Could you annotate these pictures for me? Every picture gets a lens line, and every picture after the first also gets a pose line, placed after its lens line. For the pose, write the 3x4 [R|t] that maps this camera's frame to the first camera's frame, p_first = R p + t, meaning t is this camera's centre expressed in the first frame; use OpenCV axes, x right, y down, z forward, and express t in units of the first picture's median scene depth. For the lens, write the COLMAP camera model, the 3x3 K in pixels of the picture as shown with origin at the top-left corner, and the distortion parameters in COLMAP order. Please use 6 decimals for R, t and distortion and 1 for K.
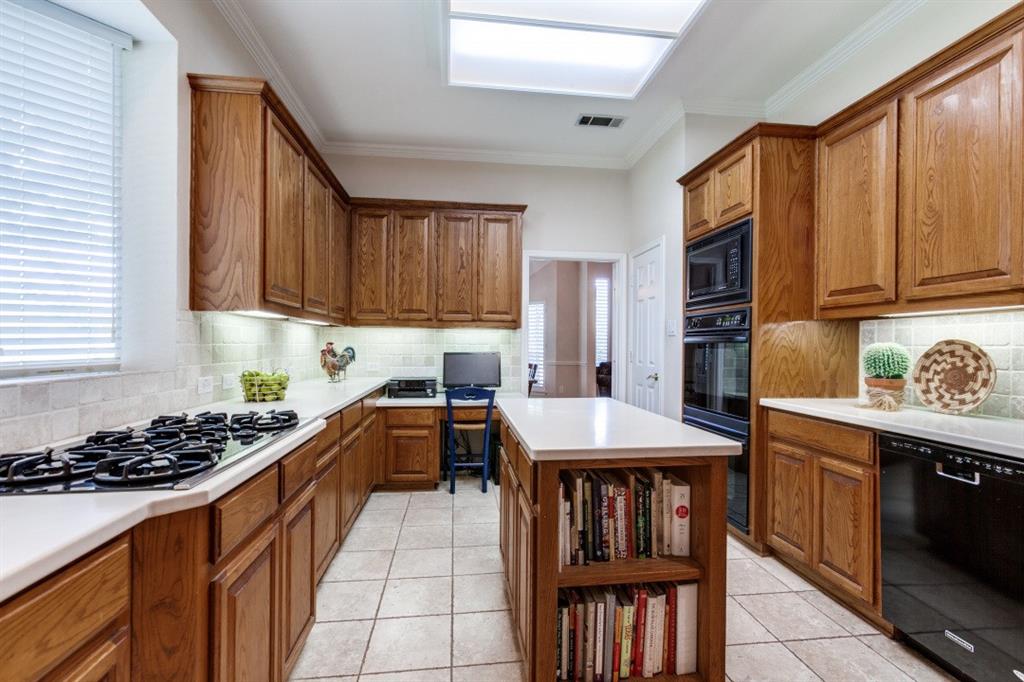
lens RADIAL K [[452.5, 0, 513.4], [0, 452.5, 342.7], [0, 0, 1]] dist [0.003740, 0.000646]
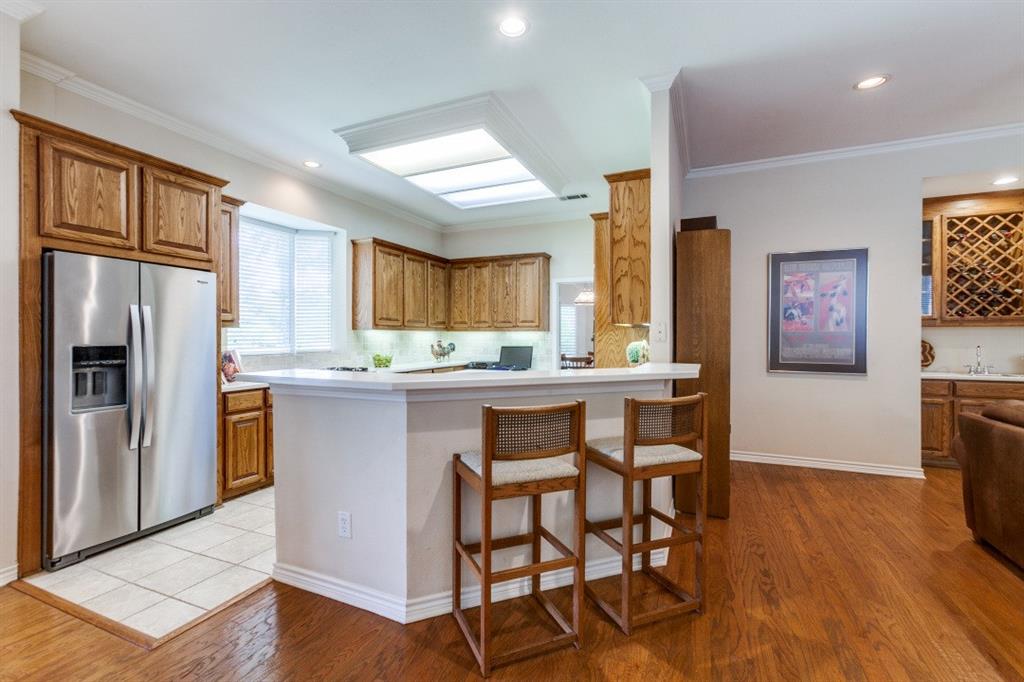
lens RADIAL K [[452.5, 0, 506.9], [0, 452.5, 340.3], [0, 0, 1]] dist [0.003740, 0.000646]
pose [[0.861689, -0.005948, -0.507402, 0.728963], [0.010180, 0.999933, 0.005567, -0.009628], [0.507335, -0.009963, 0.861691, -0.421584]]
